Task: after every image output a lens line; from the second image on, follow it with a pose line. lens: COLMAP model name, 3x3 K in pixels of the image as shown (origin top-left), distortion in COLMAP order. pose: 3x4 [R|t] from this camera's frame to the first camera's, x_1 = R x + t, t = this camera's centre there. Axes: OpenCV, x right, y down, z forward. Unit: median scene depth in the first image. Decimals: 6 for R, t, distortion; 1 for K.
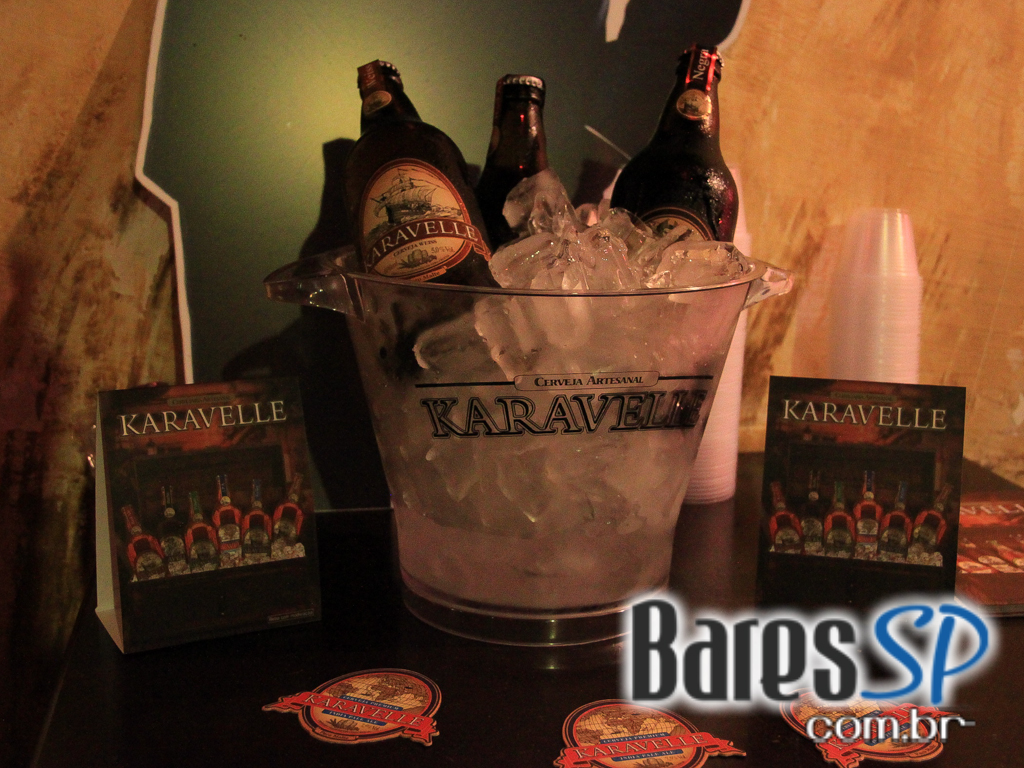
lens RADIAL K [[1354.0, 0, 512.0], [0, 1354.0, 384.0], [0, 0, 1]] dist [-0.009911, 0.019791]
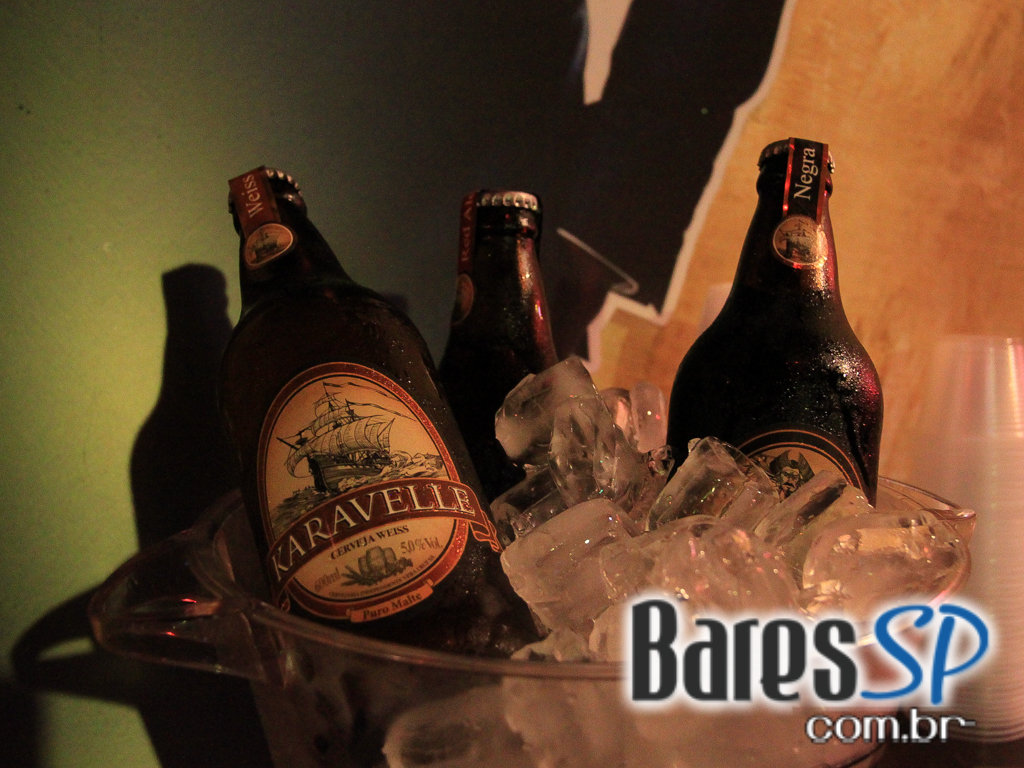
lens RADIAL K [[1494.3, 0, 512.0], [0, 1494.3, 384.0], [0, 0, 1]] dist [-0.006190, 0.165328]
pose [[0.992341, -0.036288, 0.118075, -0.072956], [0.037243, 0.999289, -0.005893, -0.138883], [-0.117778, 0.010246, 0.992987, 0.338693]]
